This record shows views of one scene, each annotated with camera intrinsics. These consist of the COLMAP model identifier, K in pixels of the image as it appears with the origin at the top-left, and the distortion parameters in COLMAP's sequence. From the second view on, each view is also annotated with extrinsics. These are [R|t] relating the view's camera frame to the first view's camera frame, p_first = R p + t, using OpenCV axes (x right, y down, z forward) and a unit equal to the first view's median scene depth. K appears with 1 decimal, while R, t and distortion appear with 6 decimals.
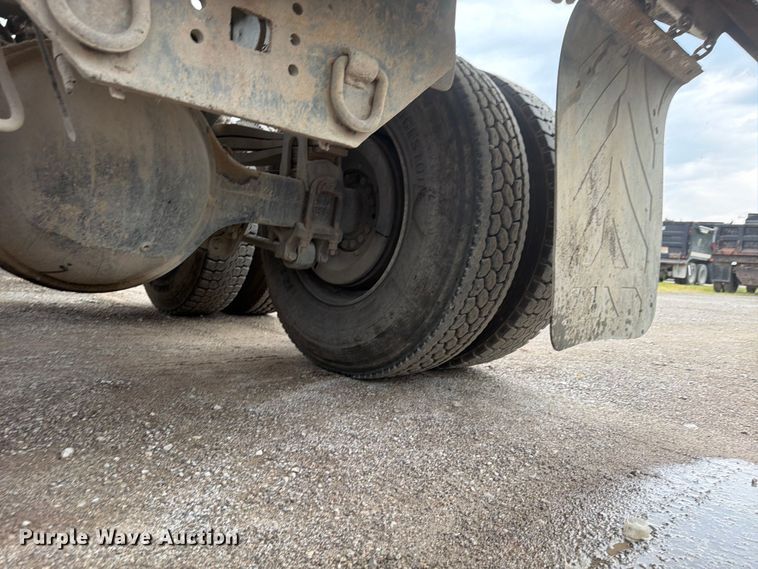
lens RADIAL K [[533.7, 0, 379.0], [0, 533.7, 284.5], [0, 0, 1]] dist [0.143125, -0.225940]
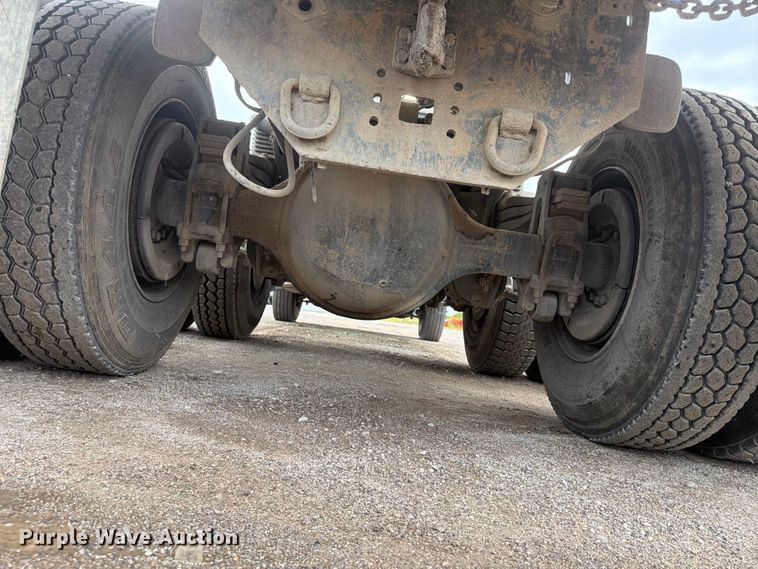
lens RADIAL K [[533.7, 0, 379.0], [0, 533.7, 284.5], [0, 0, 1]] dist [0.143125, -0.225940]
pose [[0.779045, 0.008559, -0.626909, 0.329139], [-0.111377, 0.985893, -0.124945, 0.084183], [0.616995, 0.167161, 0.769008, -0.009758]]
